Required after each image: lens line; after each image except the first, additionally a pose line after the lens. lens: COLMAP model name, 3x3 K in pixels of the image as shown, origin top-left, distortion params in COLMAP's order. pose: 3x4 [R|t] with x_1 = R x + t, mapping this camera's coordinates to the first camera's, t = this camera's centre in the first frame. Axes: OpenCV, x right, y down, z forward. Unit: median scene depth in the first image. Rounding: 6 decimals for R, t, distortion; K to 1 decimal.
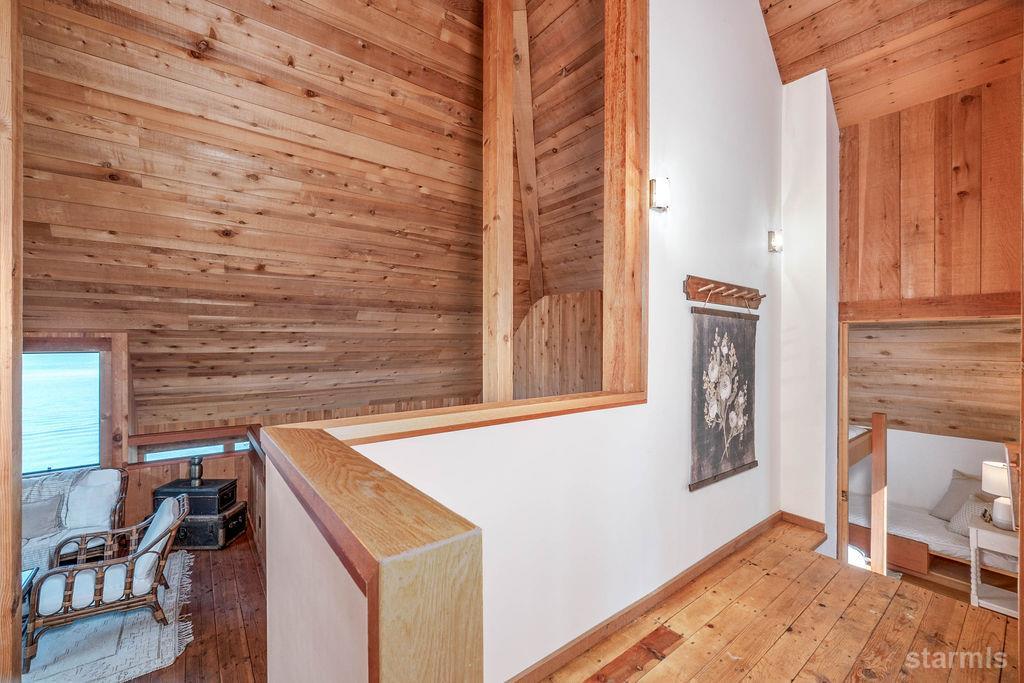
lens RADIAL K [[399.6, 0, 513.3], [0, 399.6, 340.0], [0, 0, 1]] dist [-0.003979, 0.000339]
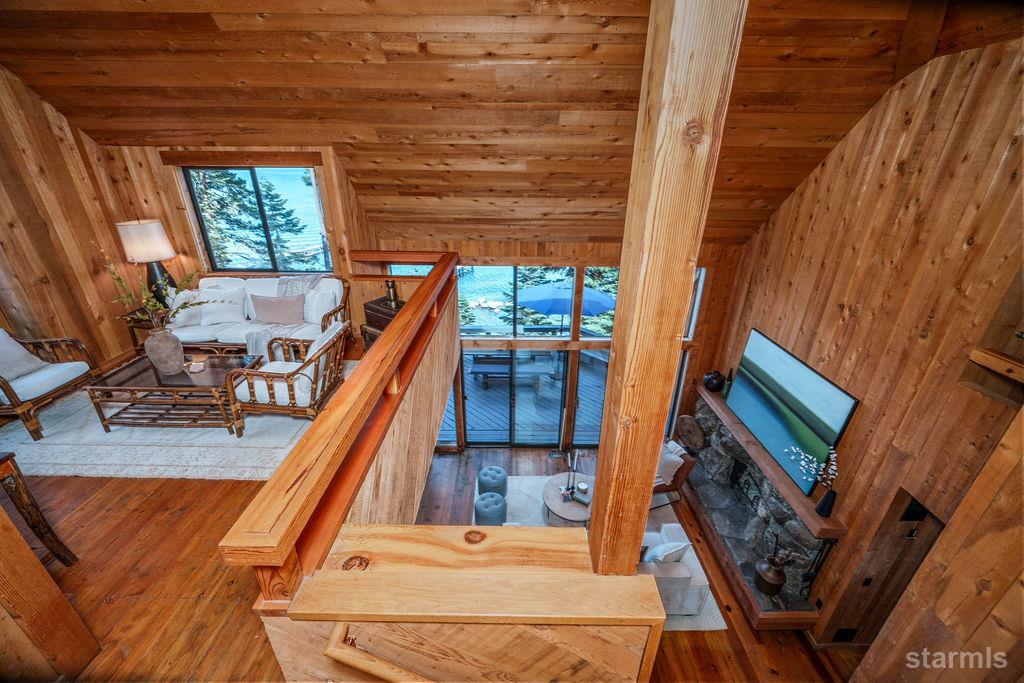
lens RADIAL K [[399.6, 0, 505.8], [0, 399.6, 332.4], [0, 0, 1]] dist [-0.003979, 0.000339]
pose [[0.783886, 0.251762, -0.567572, 0.035784], [-0.006017, 0.917143, 0.398513, 0.006238], [0.620875, -0.308974, 0.720450, 0.305144]]
